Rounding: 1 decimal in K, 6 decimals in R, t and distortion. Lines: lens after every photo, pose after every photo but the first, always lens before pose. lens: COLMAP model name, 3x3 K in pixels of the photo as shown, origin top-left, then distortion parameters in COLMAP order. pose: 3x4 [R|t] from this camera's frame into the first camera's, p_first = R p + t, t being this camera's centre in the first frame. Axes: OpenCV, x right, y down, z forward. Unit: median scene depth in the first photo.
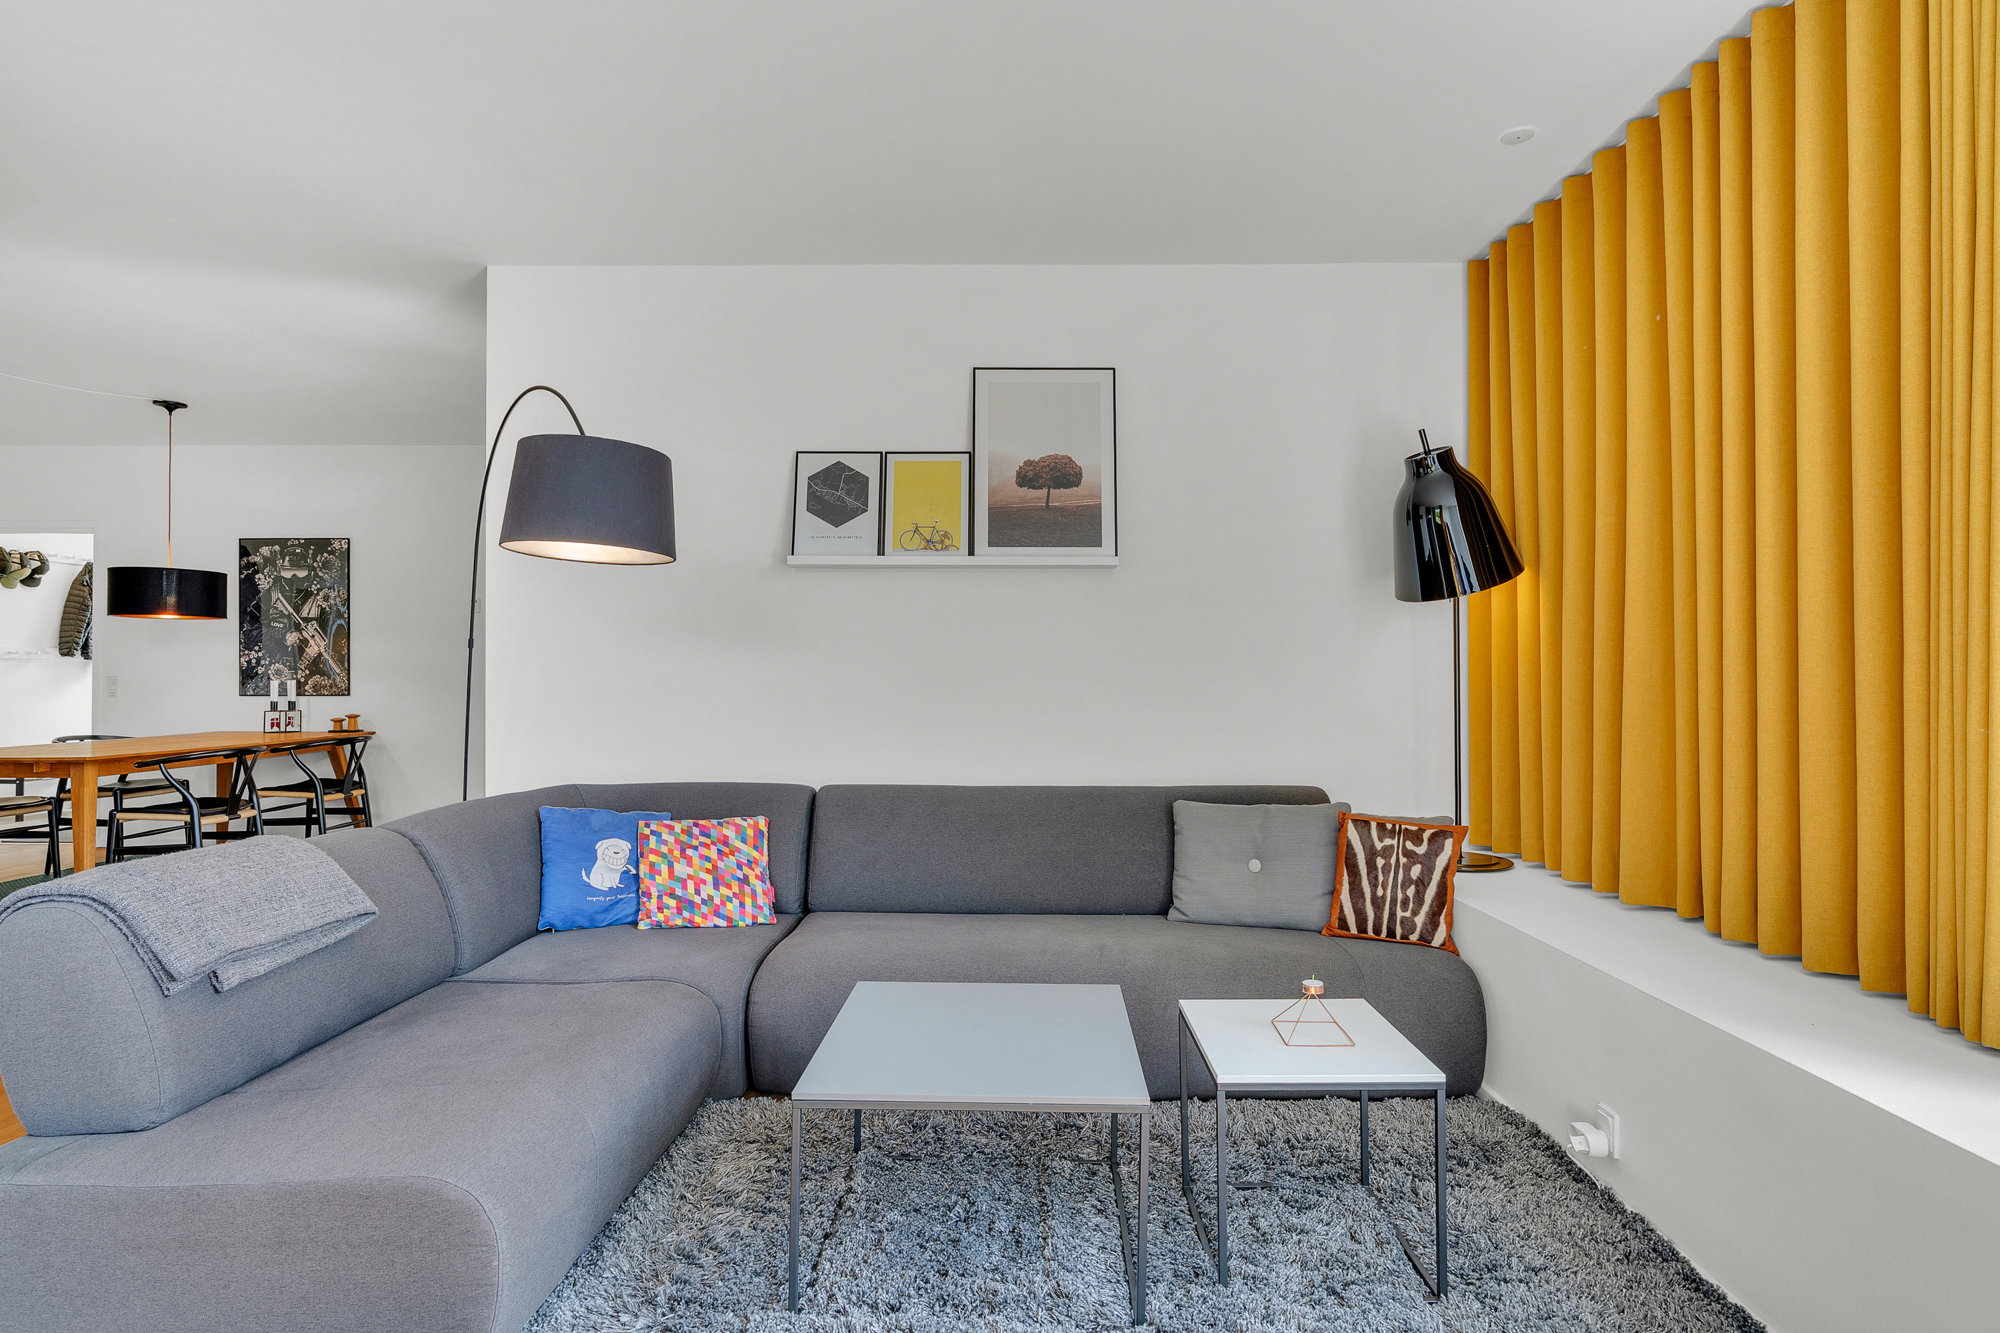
lens RADIAL K [[1022.7, 0, 1000.0], [0, 1022.7, 666.5], [0, 0, 1]] dist [0.015252, 0.000903]
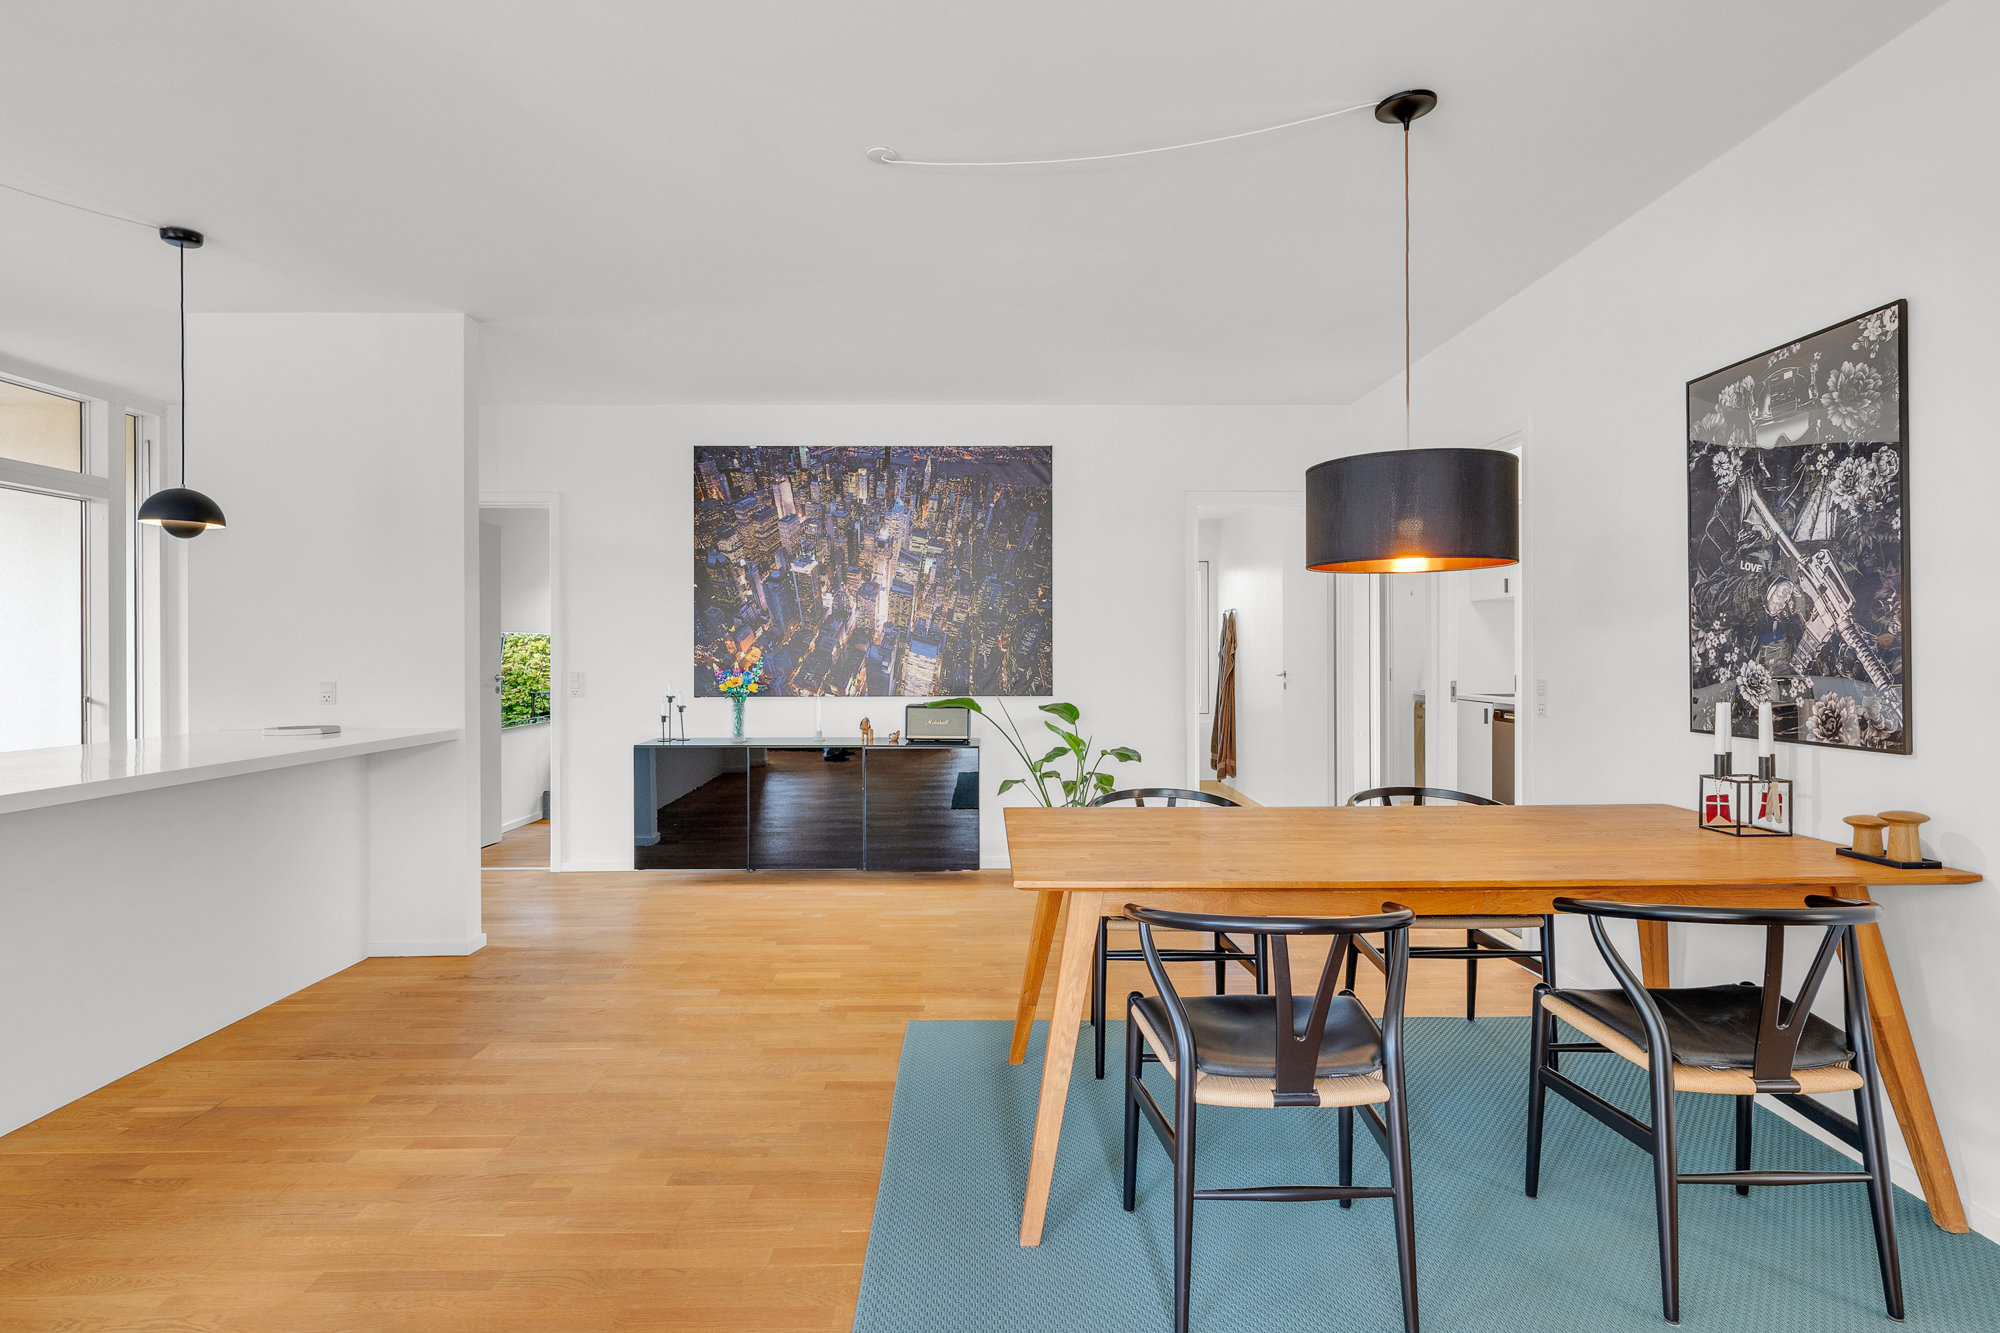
lens RADIAL K [[1056.5, 0, 1001.1], [0, 1056.5, 657.6], [0, 0, 1]] dist [0.004272, 0.001043]
pose [[0.026132, 0.002346, -0.999656, -0.283734], [0.005170, 0.999984, 0.002481, -0.006793], [0.999645, -0.005233, 0.026119, 0.687517]]
